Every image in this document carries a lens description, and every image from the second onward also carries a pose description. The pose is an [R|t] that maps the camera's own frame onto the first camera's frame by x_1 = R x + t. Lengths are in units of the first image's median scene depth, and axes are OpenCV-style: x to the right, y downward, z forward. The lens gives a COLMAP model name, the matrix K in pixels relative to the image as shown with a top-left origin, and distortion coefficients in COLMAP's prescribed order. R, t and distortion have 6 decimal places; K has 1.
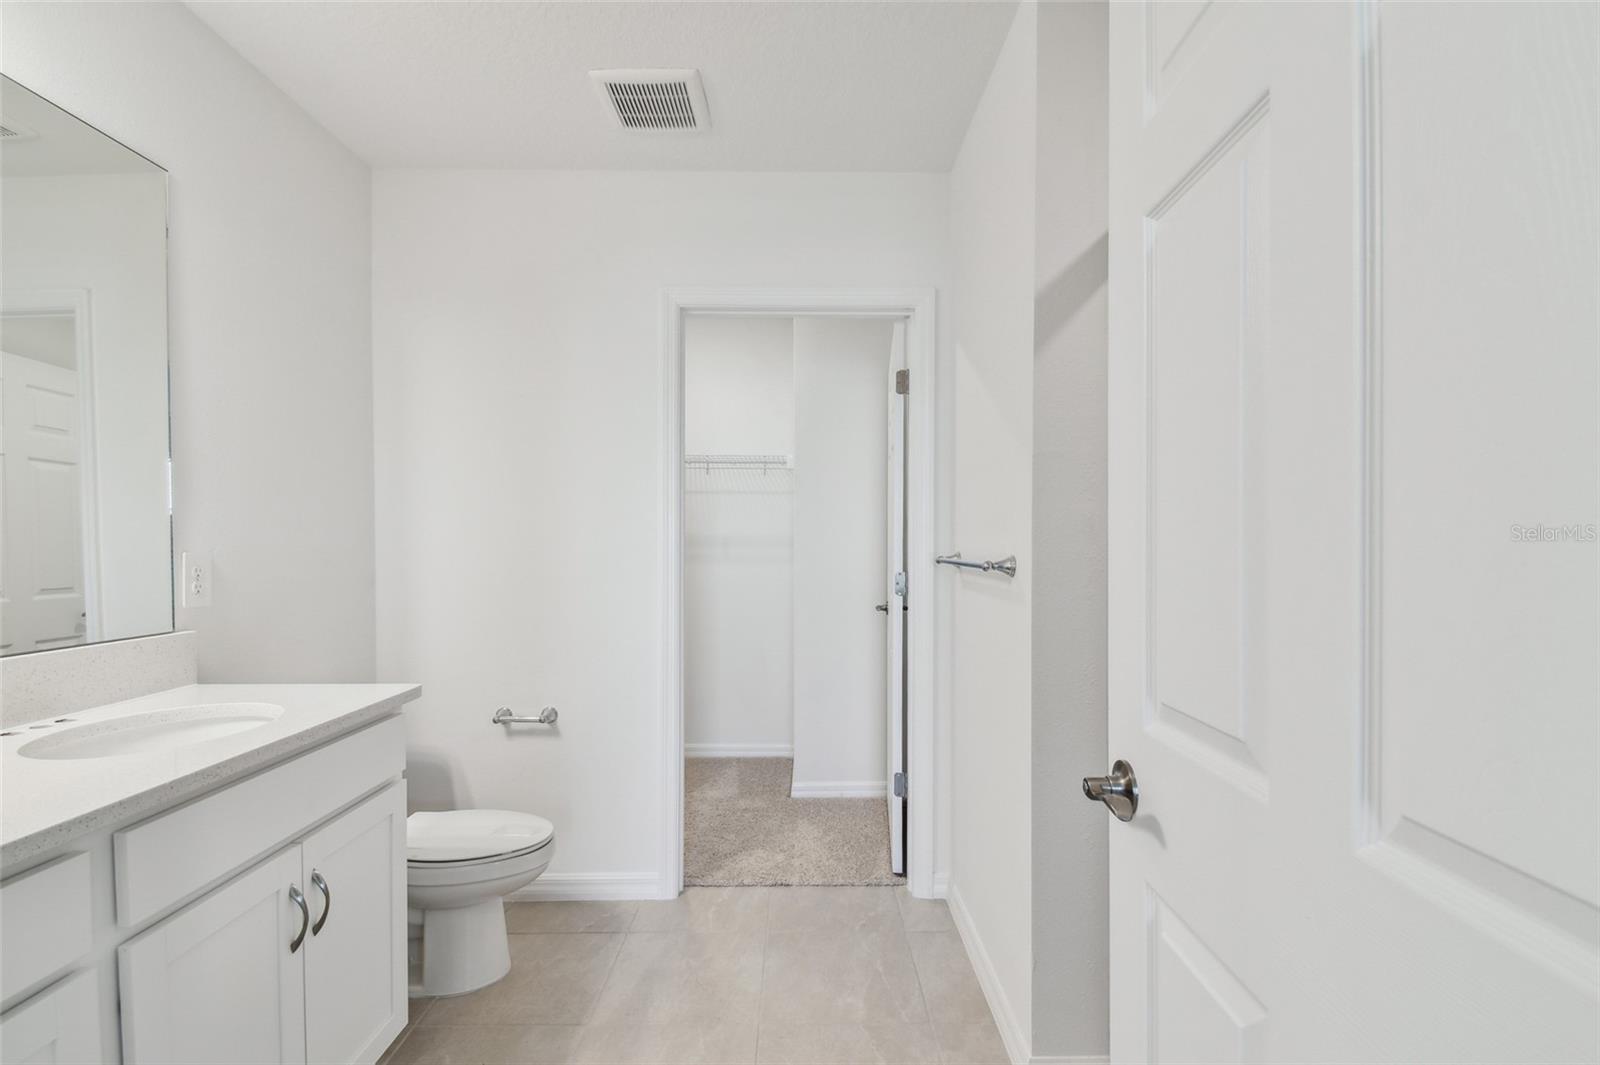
lens RADIAL K [[728.5, 0, 809.7], [0, 728.5, 540.9], [0, 0, 1]] dist [0.050681, -0.027085]
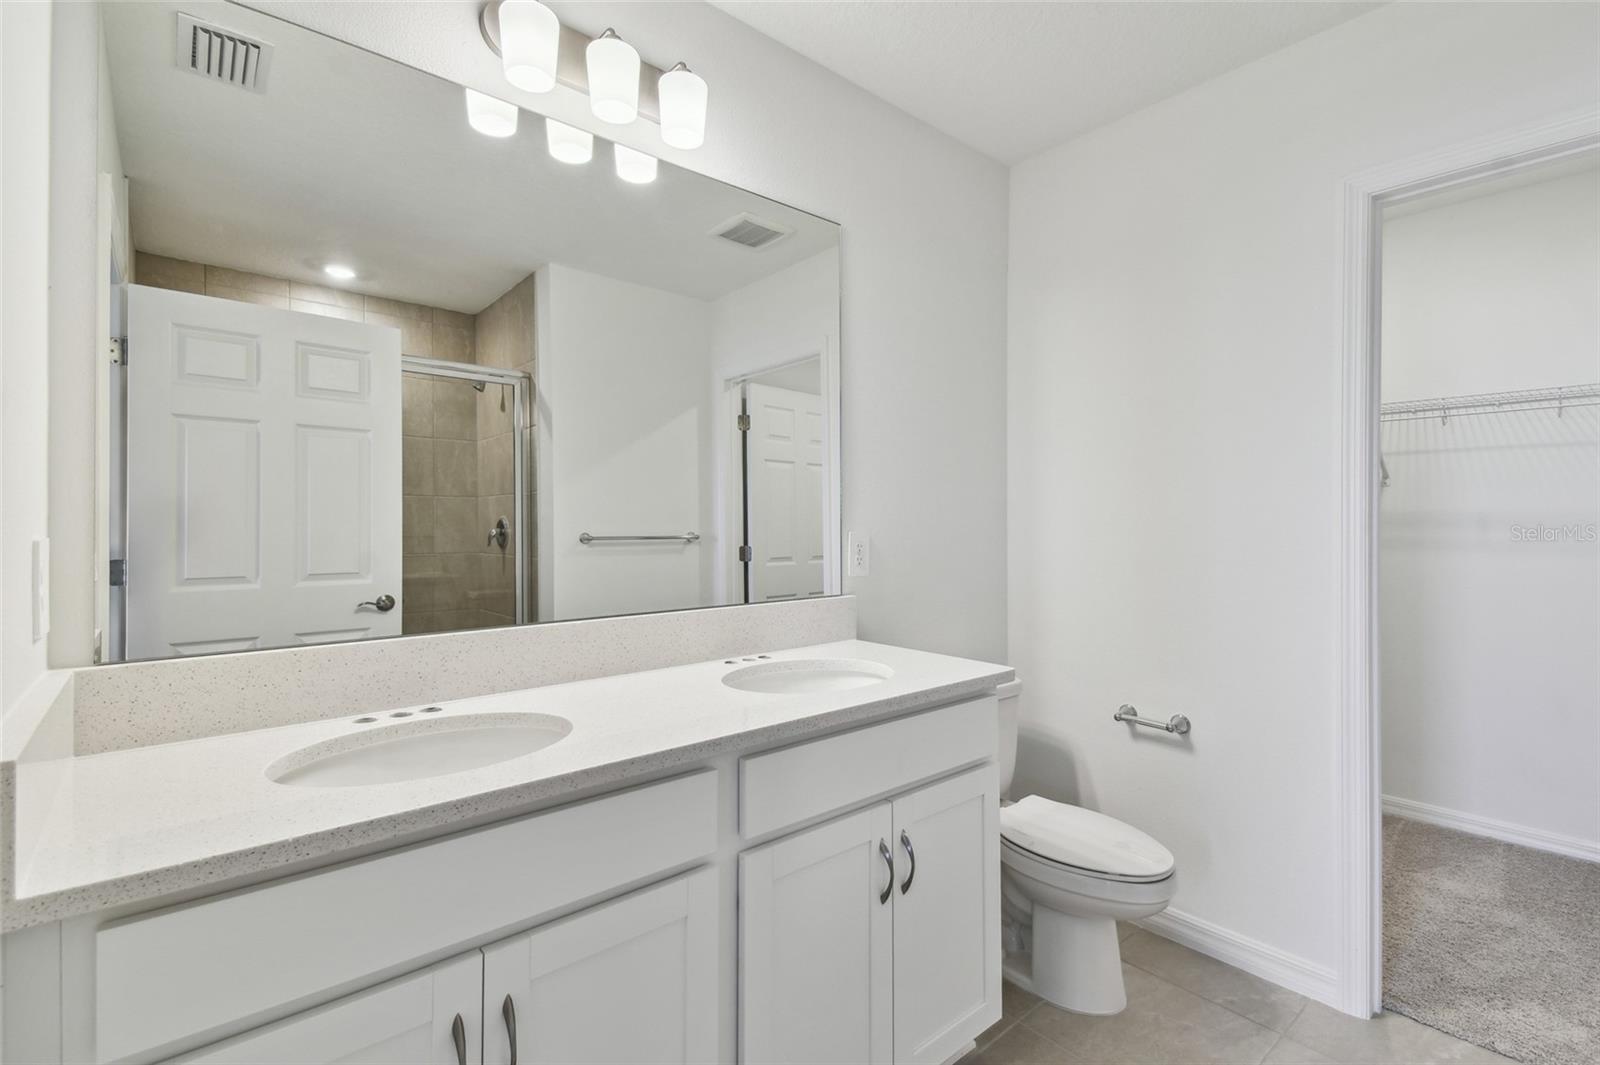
lens RADIAL K [[731.3, 0, 824.4], [0, 731.3, 516.8], [0, 0, 1]] dist [0.059864, -0.027697]
pose [[0.650072, -0.007561, -0.759835, 0.048887], [0.003529, 0.999970, -0.006931, -0.000432], [0.759865, 0.001824, 0.650079, 0.162665]]
